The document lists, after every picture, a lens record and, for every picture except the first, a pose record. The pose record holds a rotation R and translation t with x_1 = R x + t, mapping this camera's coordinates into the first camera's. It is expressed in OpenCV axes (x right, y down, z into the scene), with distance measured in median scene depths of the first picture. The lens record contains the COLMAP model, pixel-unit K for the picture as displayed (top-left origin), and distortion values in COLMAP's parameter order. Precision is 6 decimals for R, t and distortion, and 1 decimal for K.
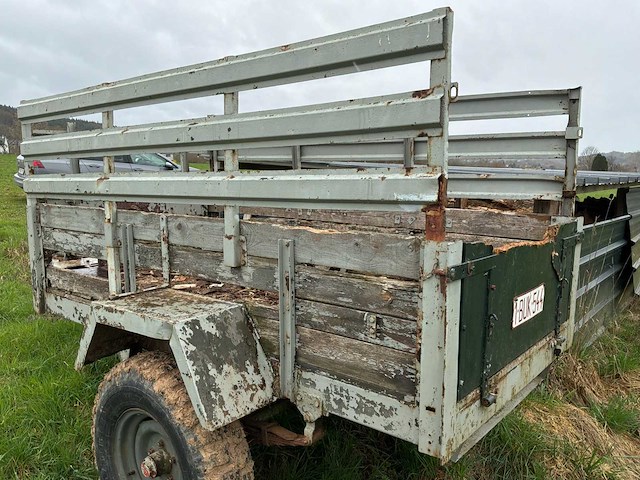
lens RADIAL K [[526.1, 0, 320.0], [0, 526.1, 240.0], [0, 0, 1]] dist [0.106959, -0.196997]
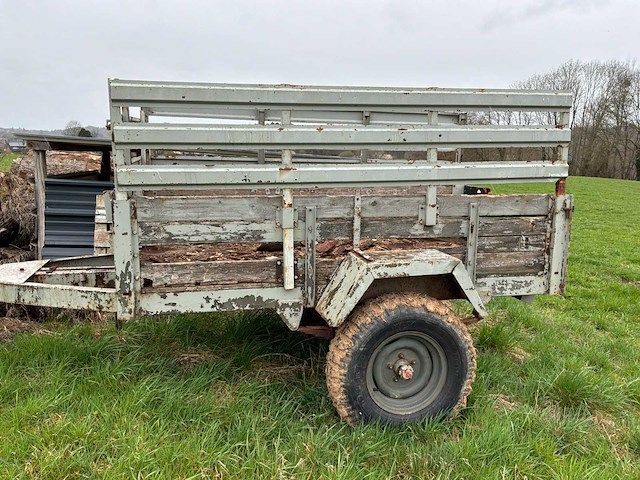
lens RADIAL K [[526.1, 0, 320.0], [0, 526.1, 240.0], [0, 0, 1]] dist [0.106959, -0.196997]
pose [[0.620723, -0.125679, 0.773891, -1.730974], [0.088852, 0.991986, 0.089831, -0.081445], [-0.778979, 0.013001, 0.626915, 0.326436]]
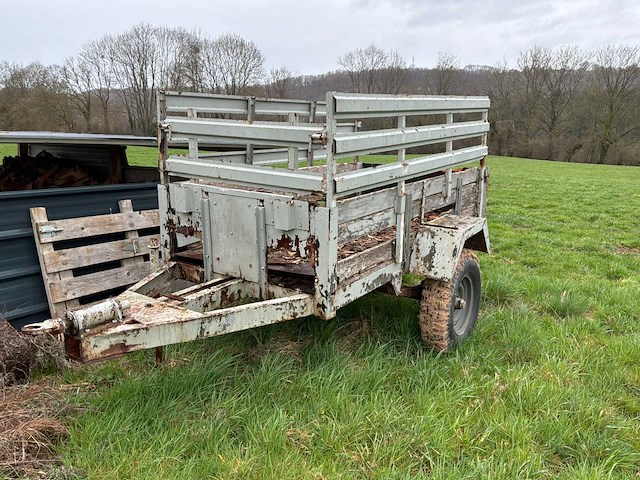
lens RADIAL K [[526.1, 0, 320.0], [0, 526.1, 240.0], [0, 0, 1]] dist [0.106959, -0.196997]
pose [[-0.079999, -0.232366, 0.969333, -2.440387], [0.125459, 0.962369, 0.241051, -0.394175], [-0.988868, 0.140895, -0.047836, 1.808188]]
